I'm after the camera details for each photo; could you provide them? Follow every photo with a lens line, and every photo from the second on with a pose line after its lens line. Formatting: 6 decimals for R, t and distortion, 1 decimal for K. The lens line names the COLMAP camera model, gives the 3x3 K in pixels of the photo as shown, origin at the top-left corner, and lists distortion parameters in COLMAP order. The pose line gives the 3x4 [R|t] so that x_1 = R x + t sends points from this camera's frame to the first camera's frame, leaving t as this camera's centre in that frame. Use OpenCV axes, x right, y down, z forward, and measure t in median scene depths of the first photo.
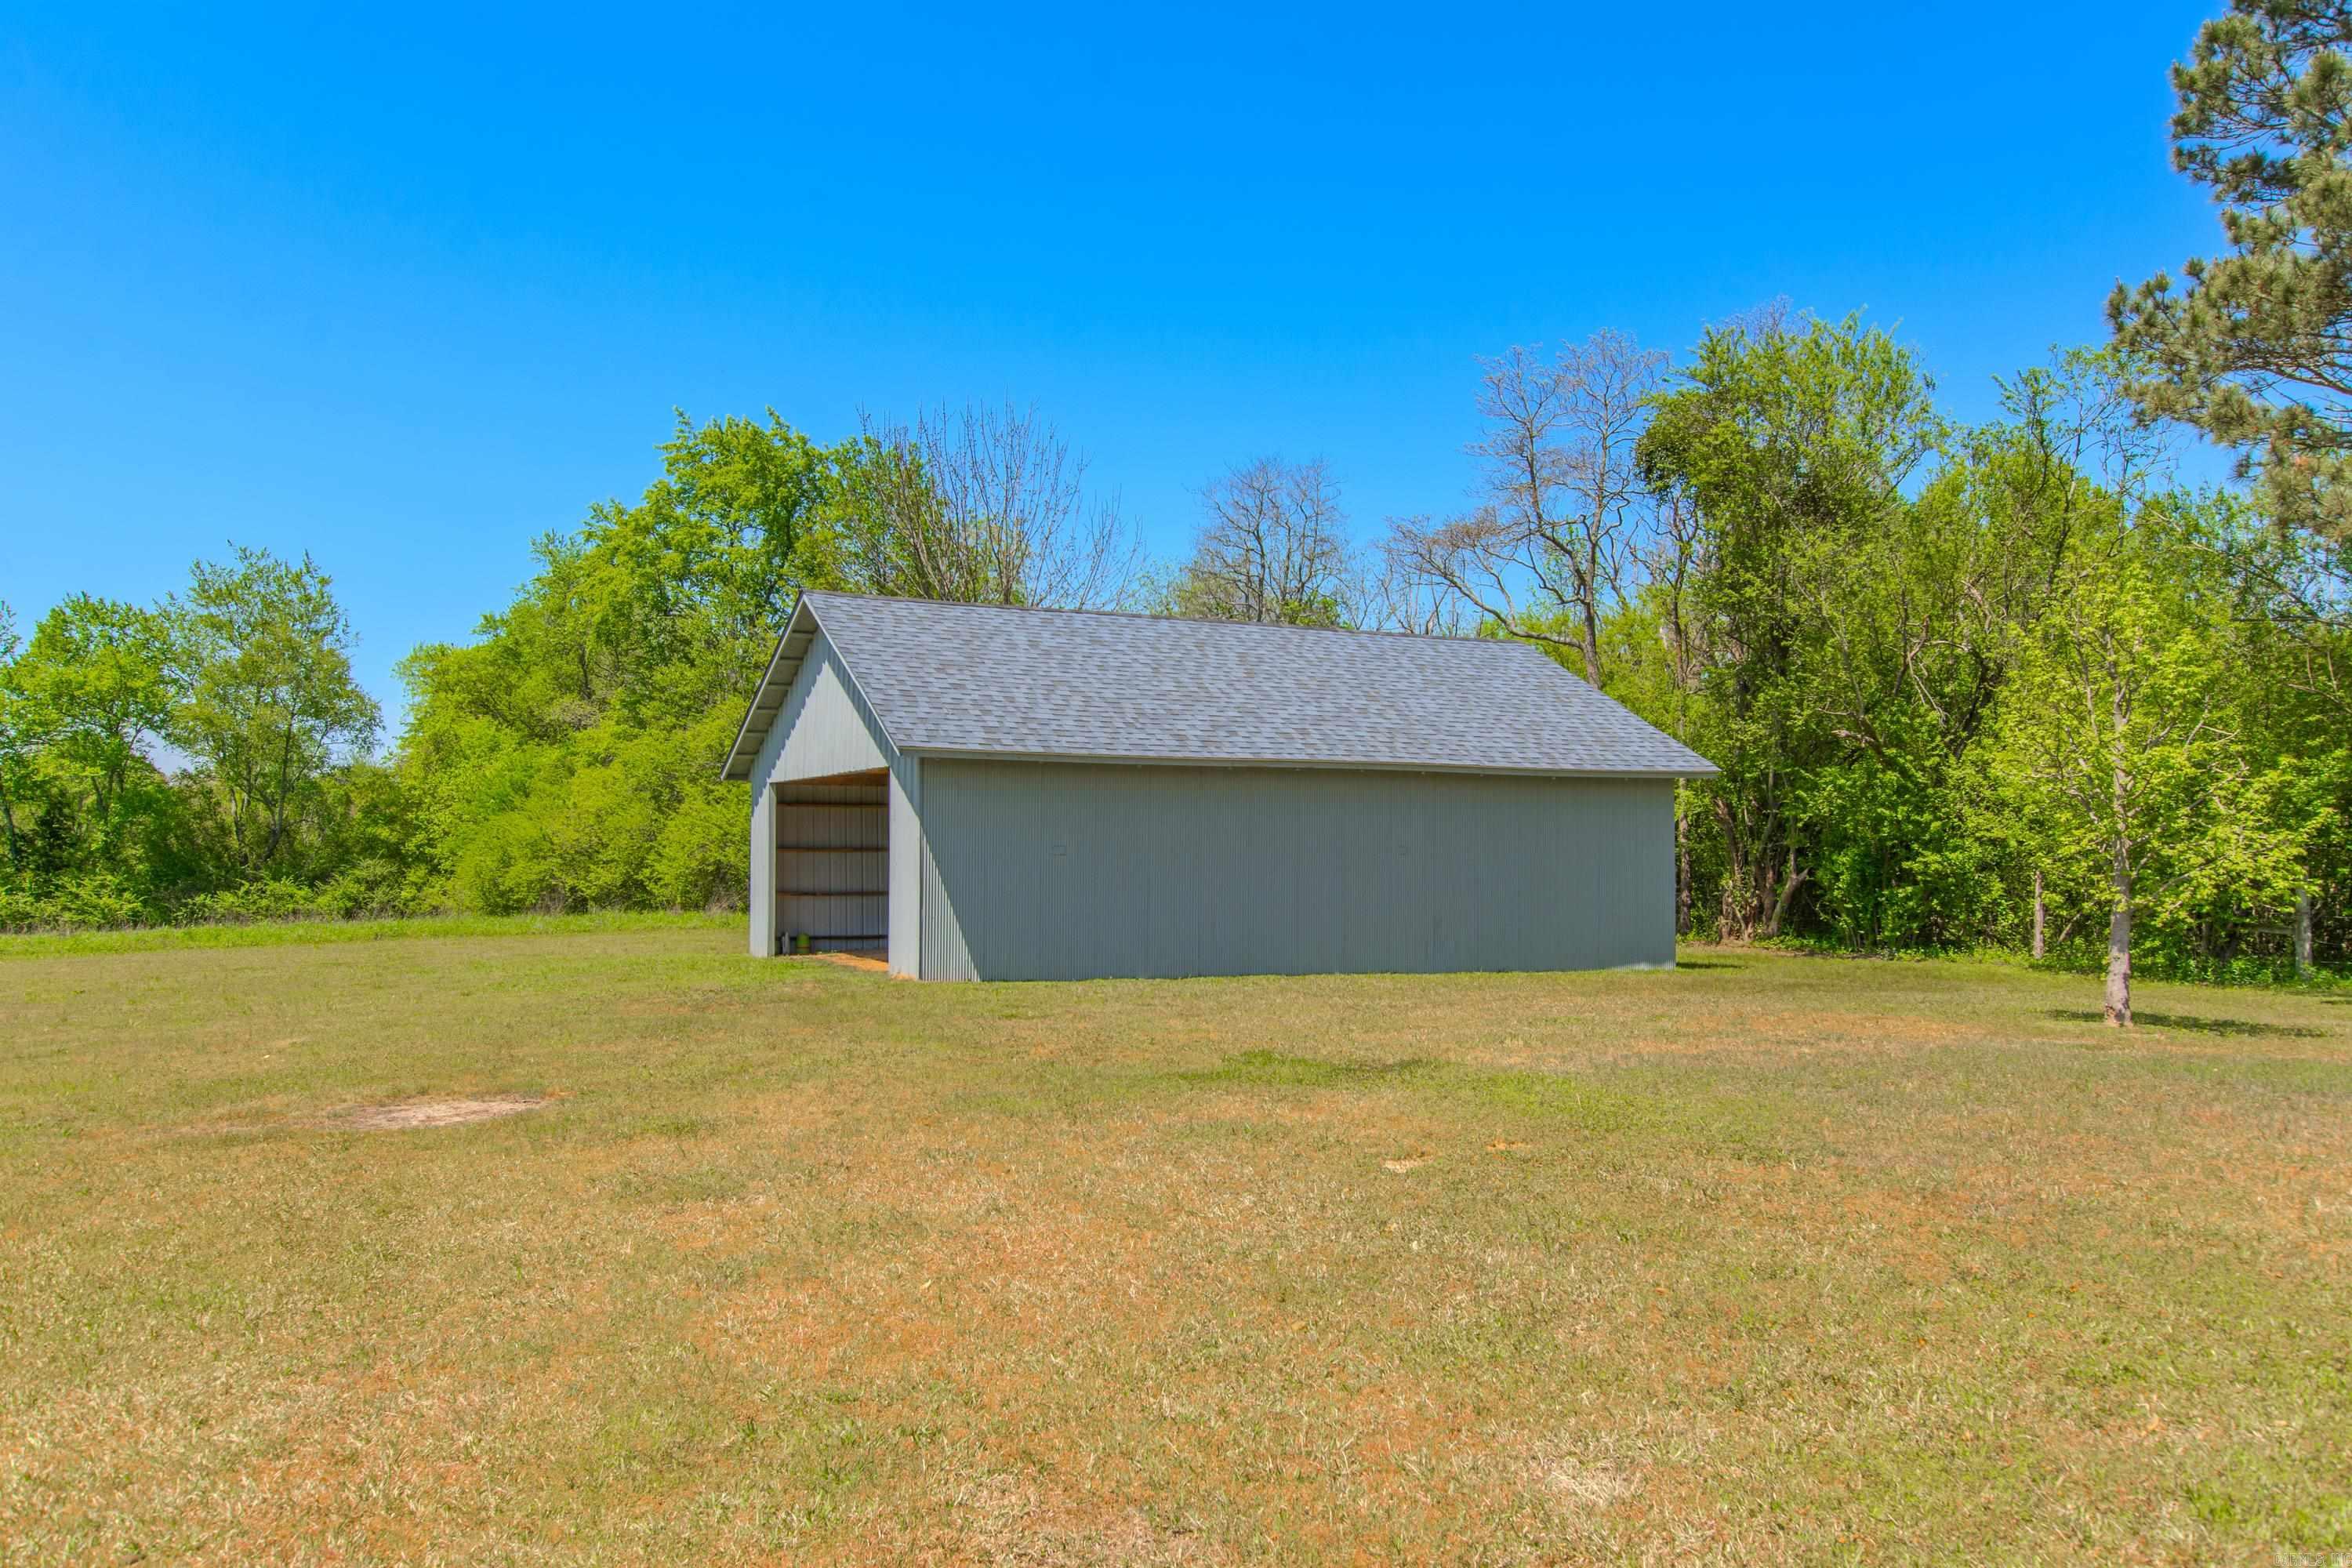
lens RADIAL K [[1715.5, 0, 1205.4], [0, 1715.5, 776.7], [0, 0, 1]] dist [-0.005803, 0.007948]
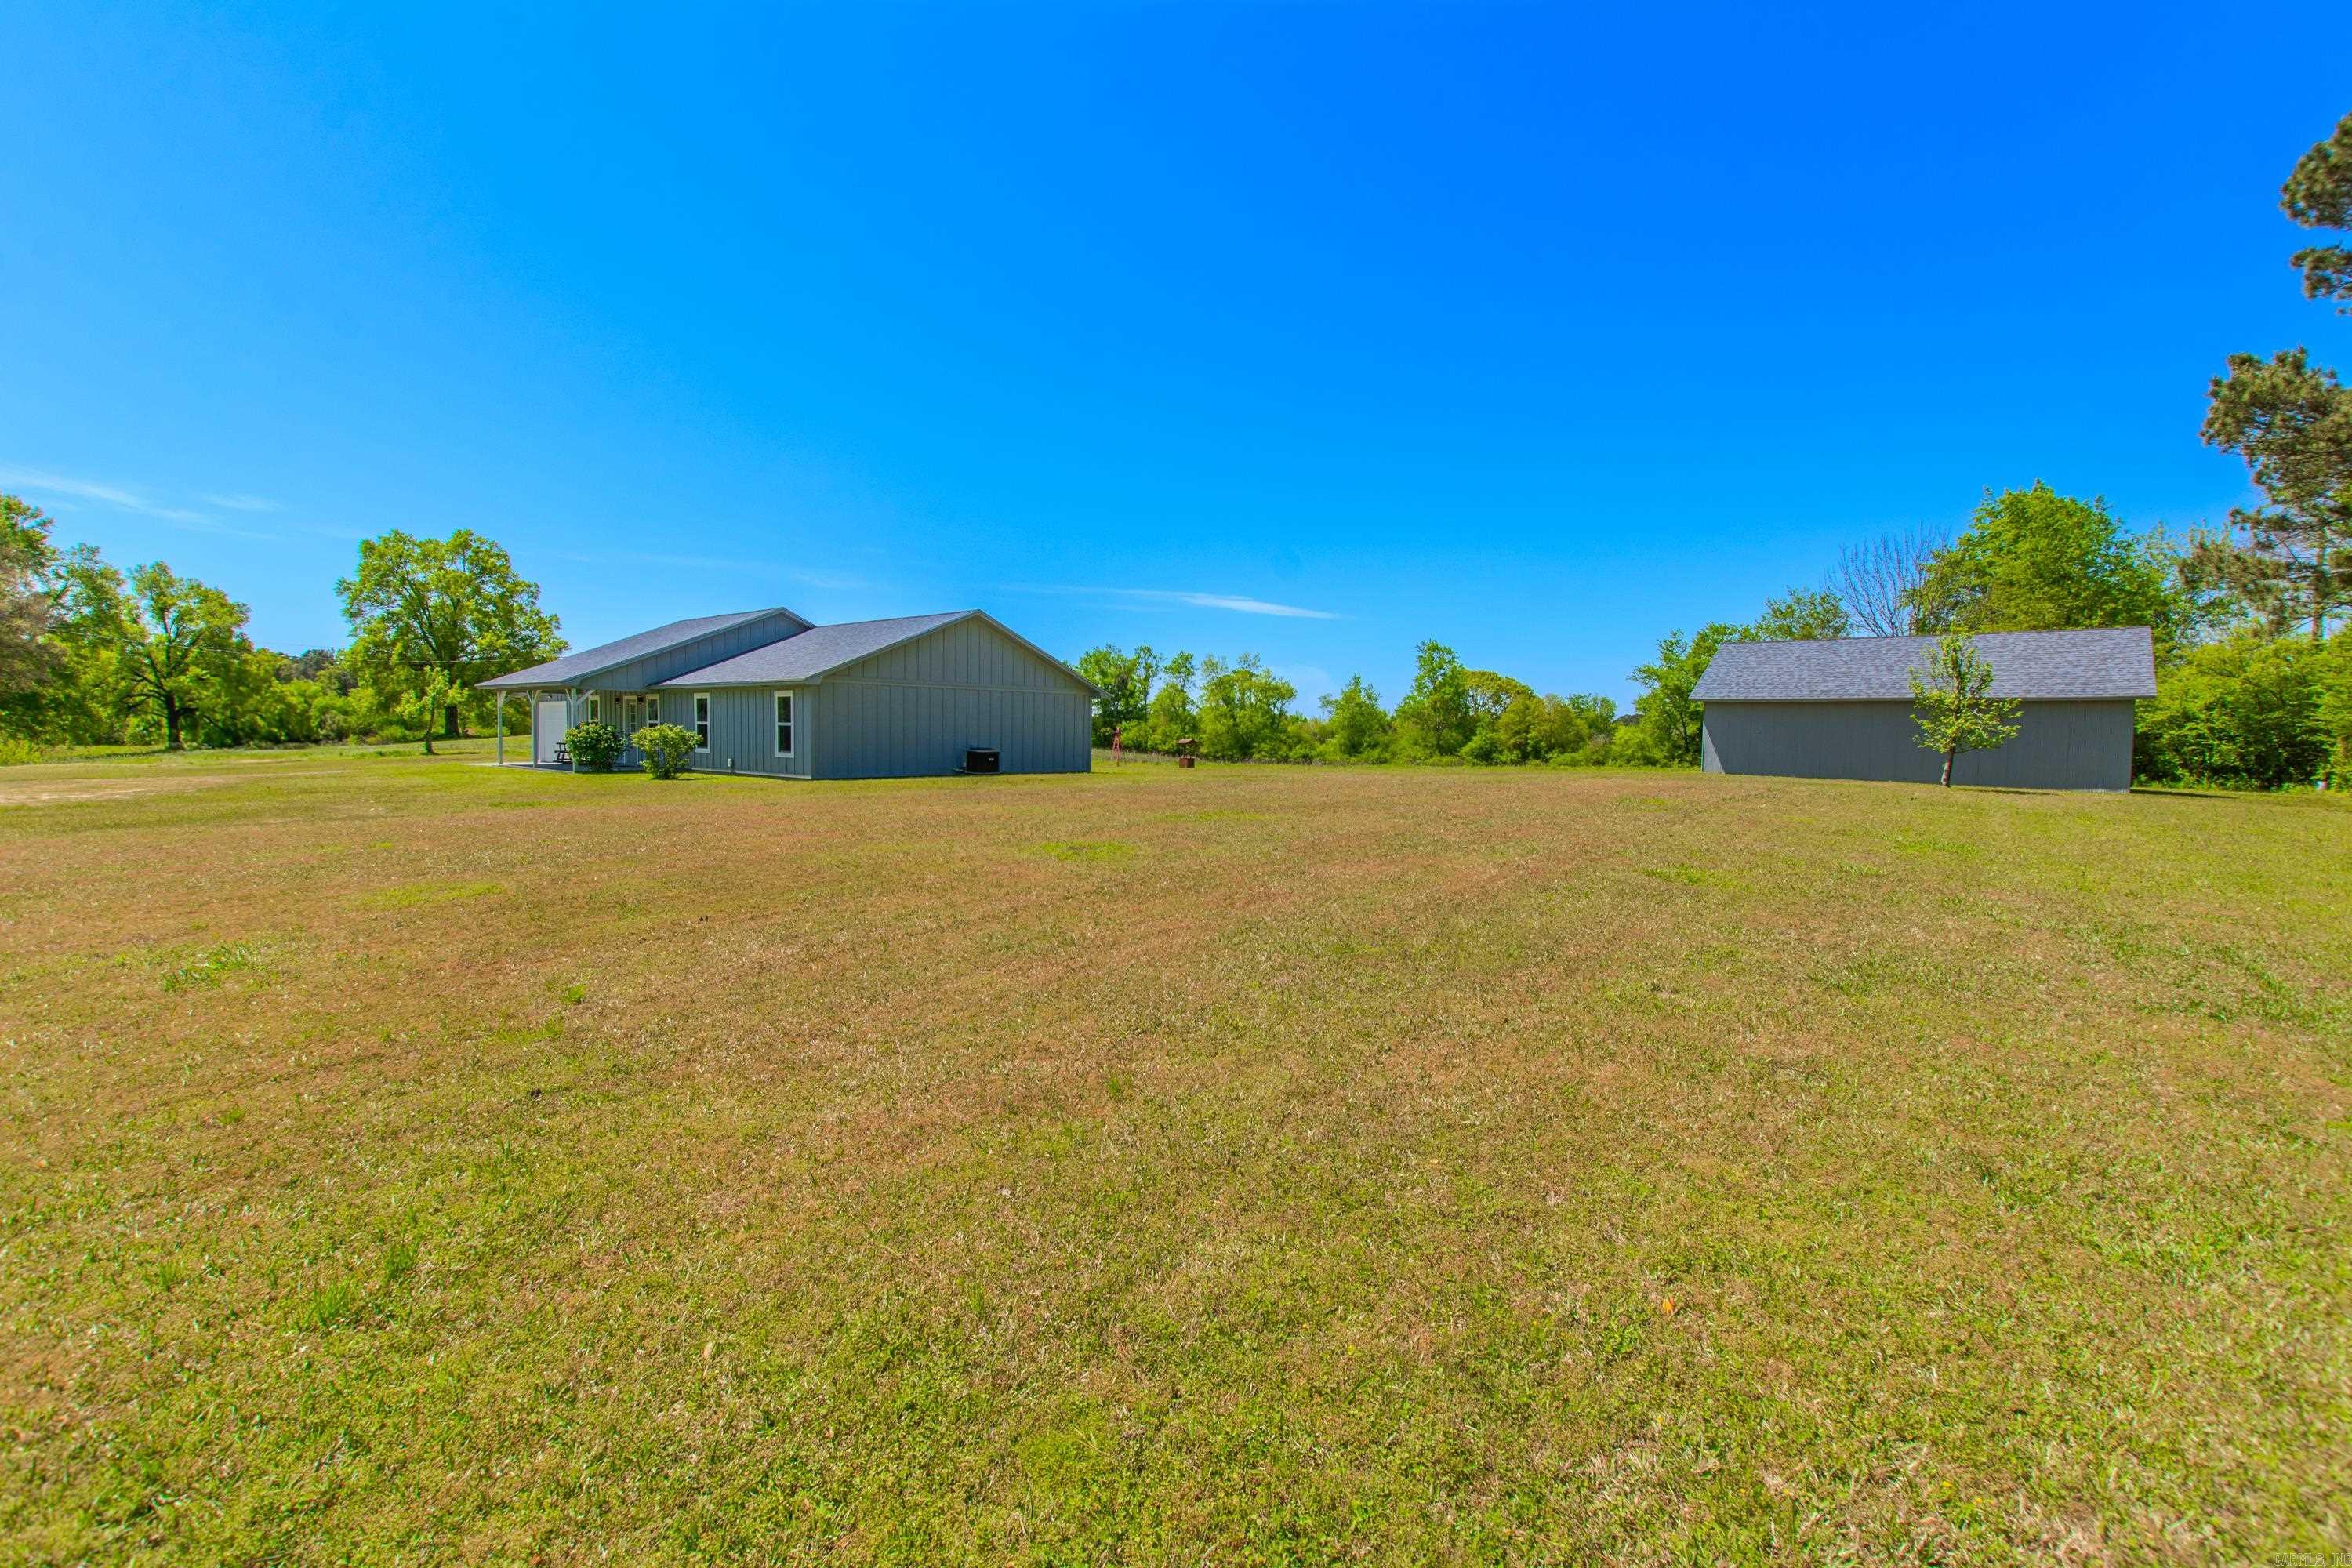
lens RADIAL K [[1040.8, 0, 1176.2], [0, 1040.8, 774.9], [0, 0, 1]] dist [0.011995, -0.005187]
pose [[0.415267, 0.040453, -0.908800, 0.883053], [0.019318, 0.998393, 0.053268, 0.002612], [0.909494, -0.039677, 0.413818, -0.519233]]
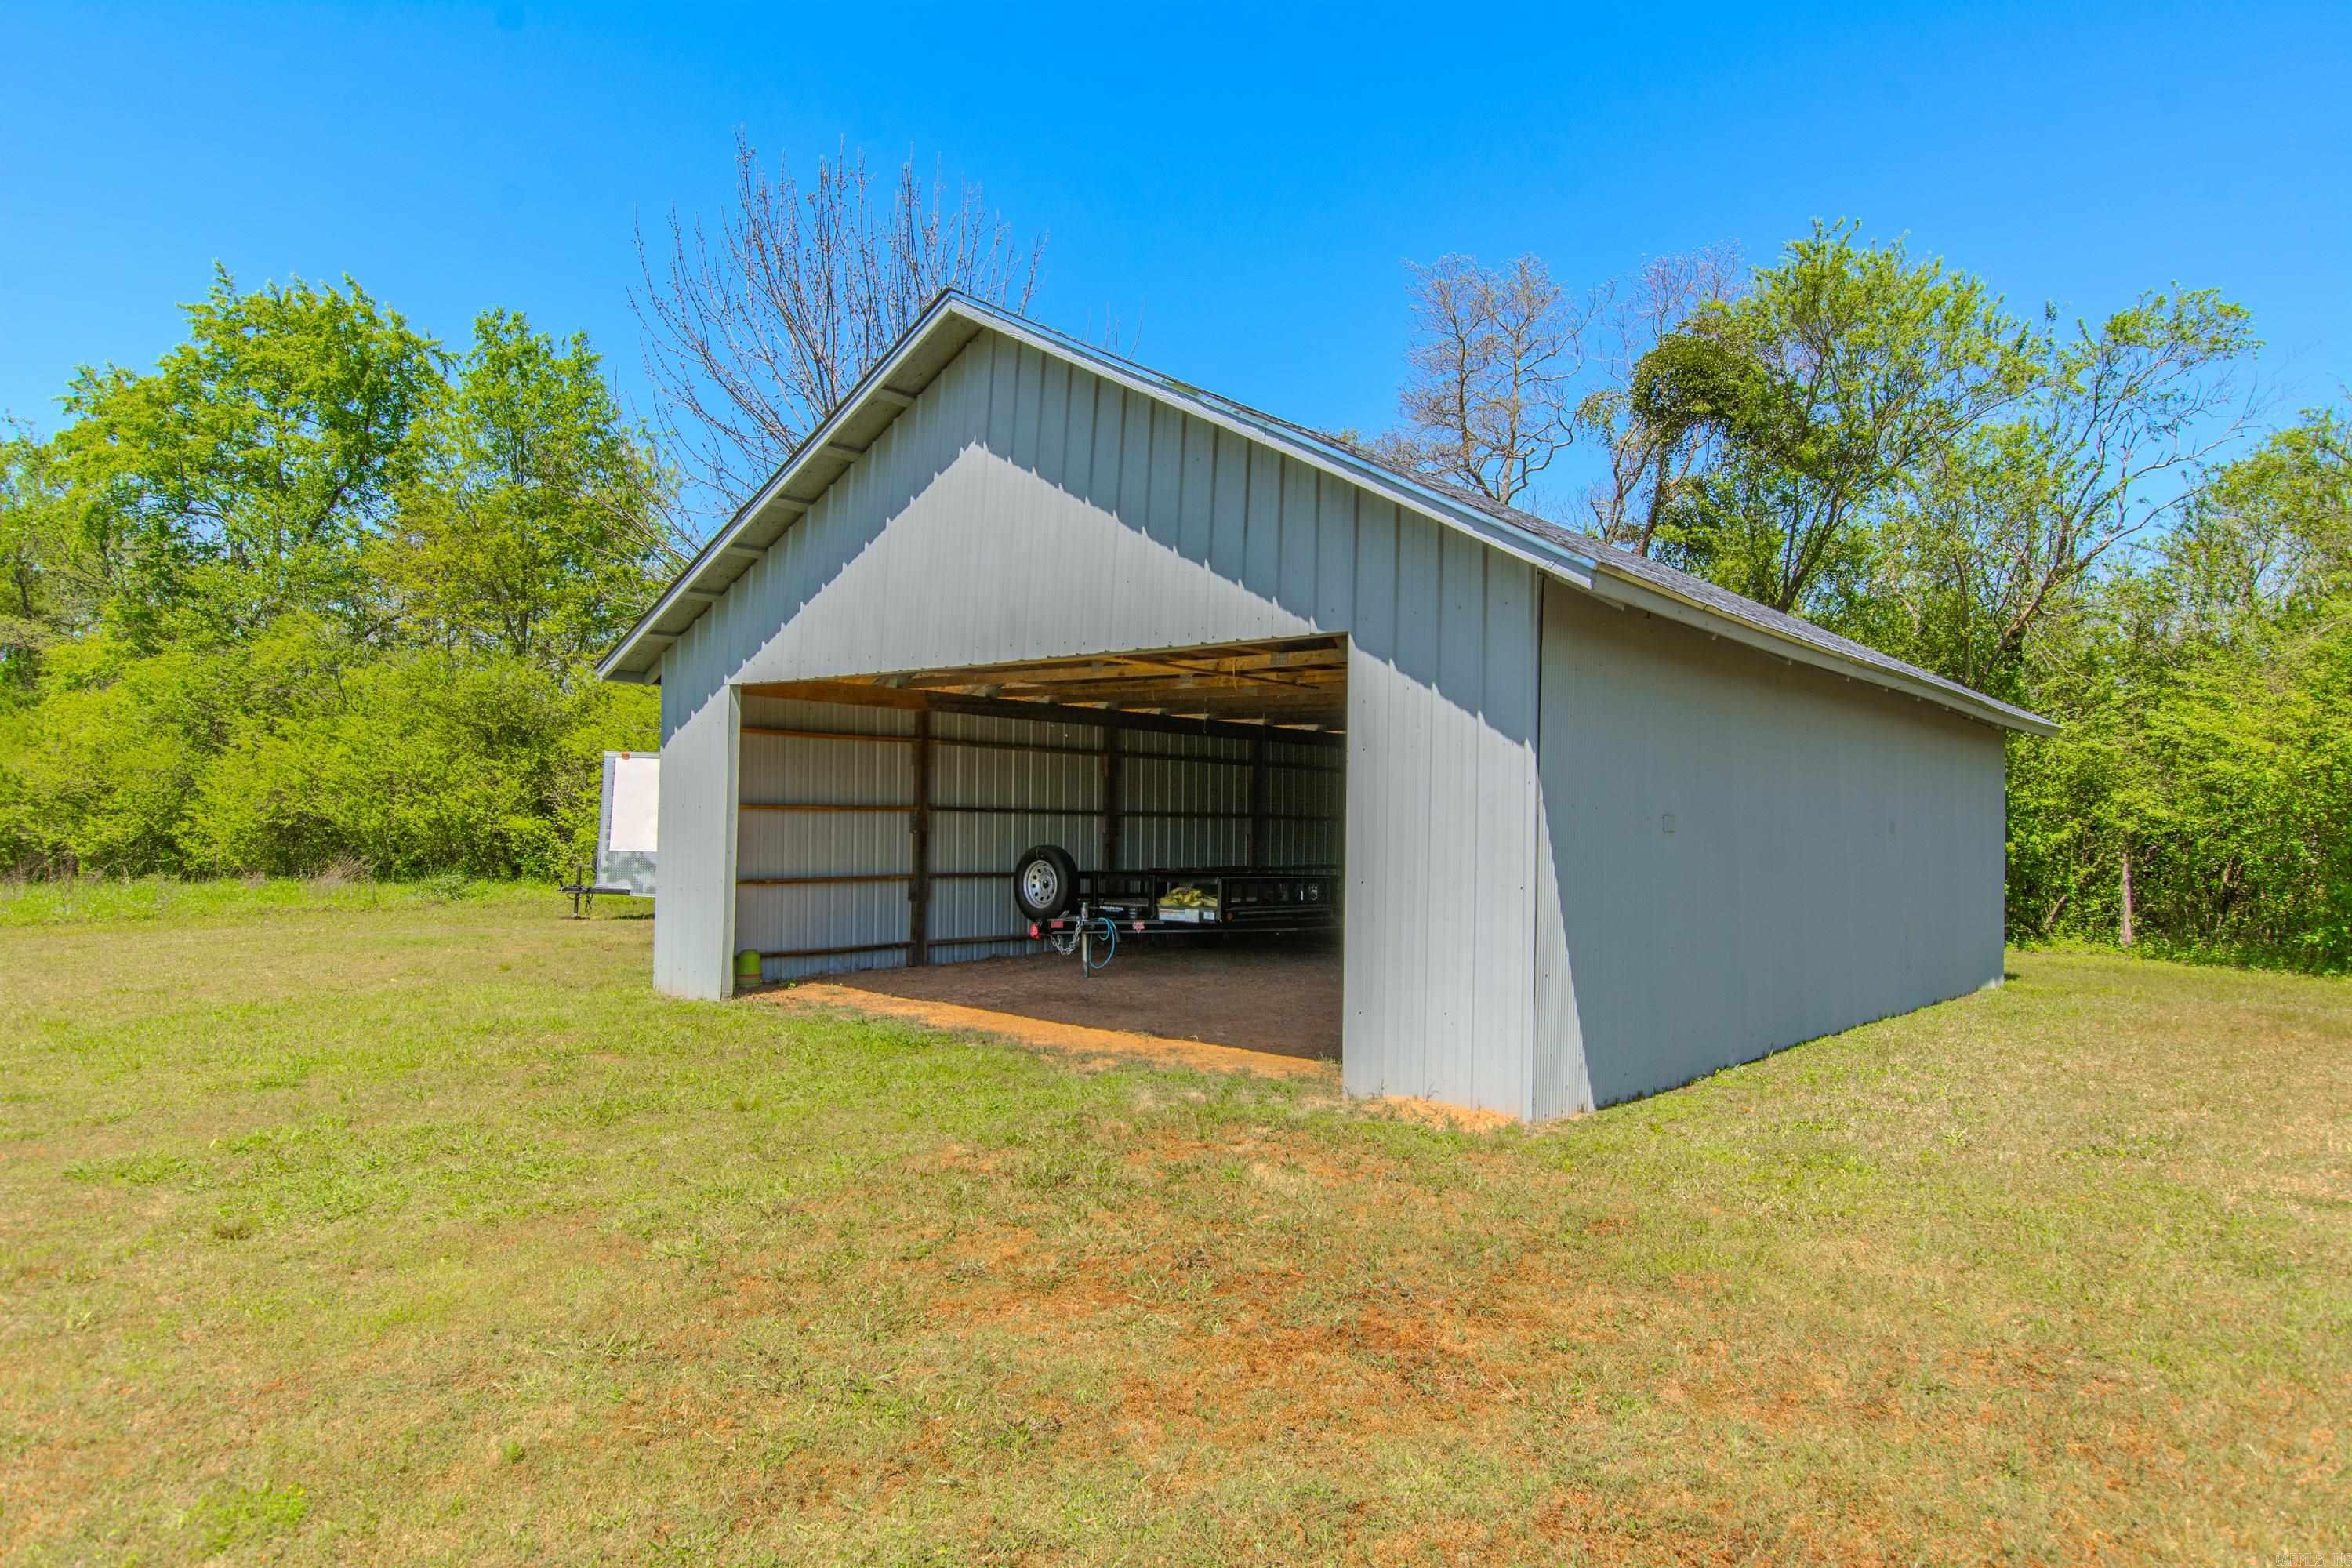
lens RADIAL K [[1327.7, 0, 1178.4], [0, 1327.7, 777.5], [0, 0, 1]] dist [0.004766, 0.000642]
pose [[0.923186, 0.030834, 0.383116, -0.320657], [-0.036681, 0.999295, 0.007962, 0.028486], [-0.382600, -0.021404, 0.923666, 0.620944]]
